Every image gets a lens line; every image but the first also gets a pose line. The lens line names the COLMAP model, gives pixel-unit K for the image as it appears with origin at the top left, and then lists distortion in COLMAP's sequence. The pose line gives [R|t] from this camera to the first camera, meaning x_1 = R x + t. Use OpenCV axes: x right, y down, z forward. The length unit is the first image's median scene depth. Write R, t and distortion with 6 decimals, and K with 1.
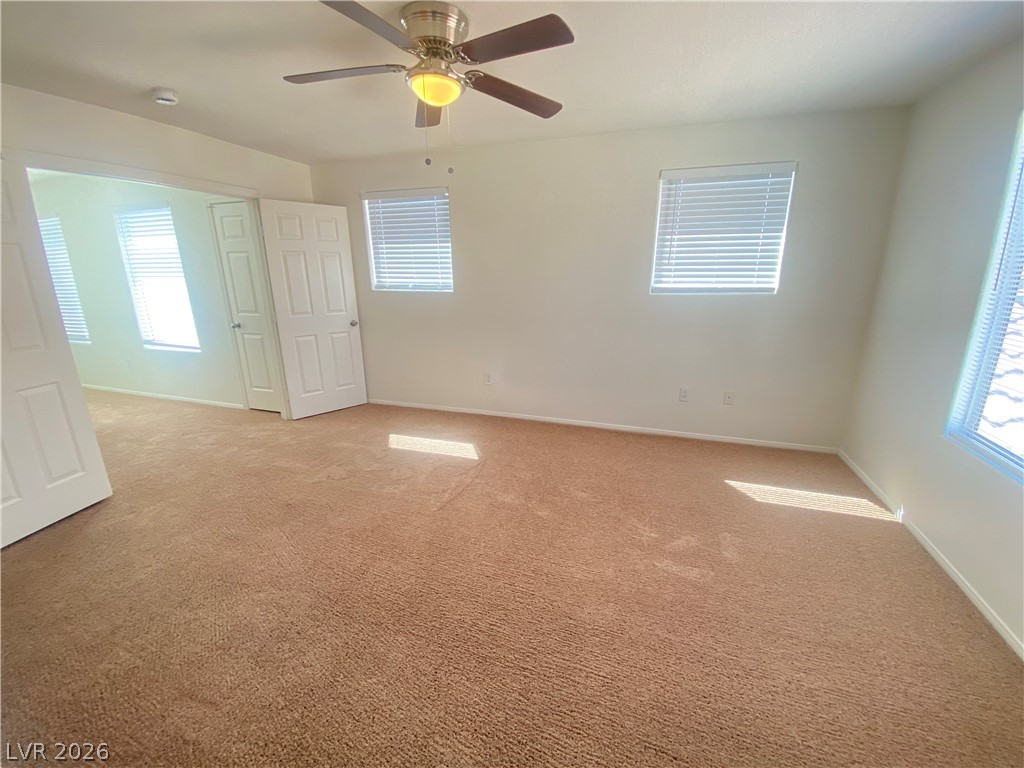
lens RADIAL K [[413.5, 0, 516.3], [0, 413.5, 385.3], [0, 0, 1]] dist [0.024103, -0.021967]
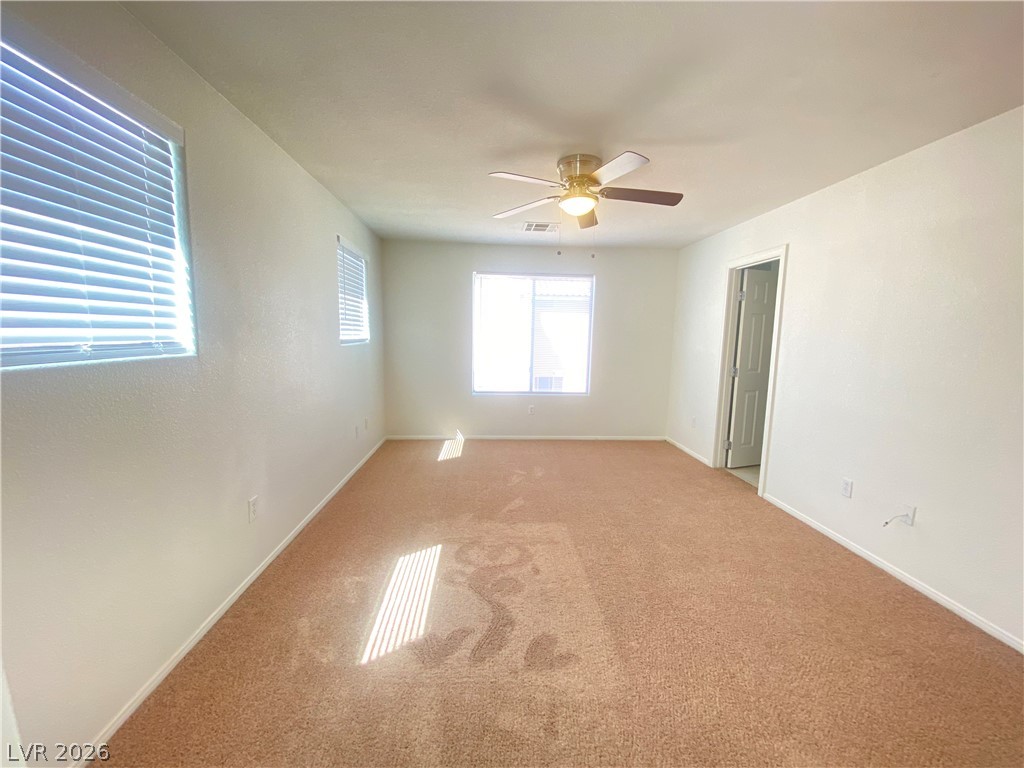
lens RADIAL K [[413.5, 0, 516.3], [0, 413.5, 385.3], [0, 0, 1]] dist [0.024103, -0.021967]
pose [[-0.389961, -0.115922, 0.913505, -0.704902], [0.222298, 0.950852, 0.215557, -0.218381], [-0.893596, 0.287129, -0.345026, 0.860184]]
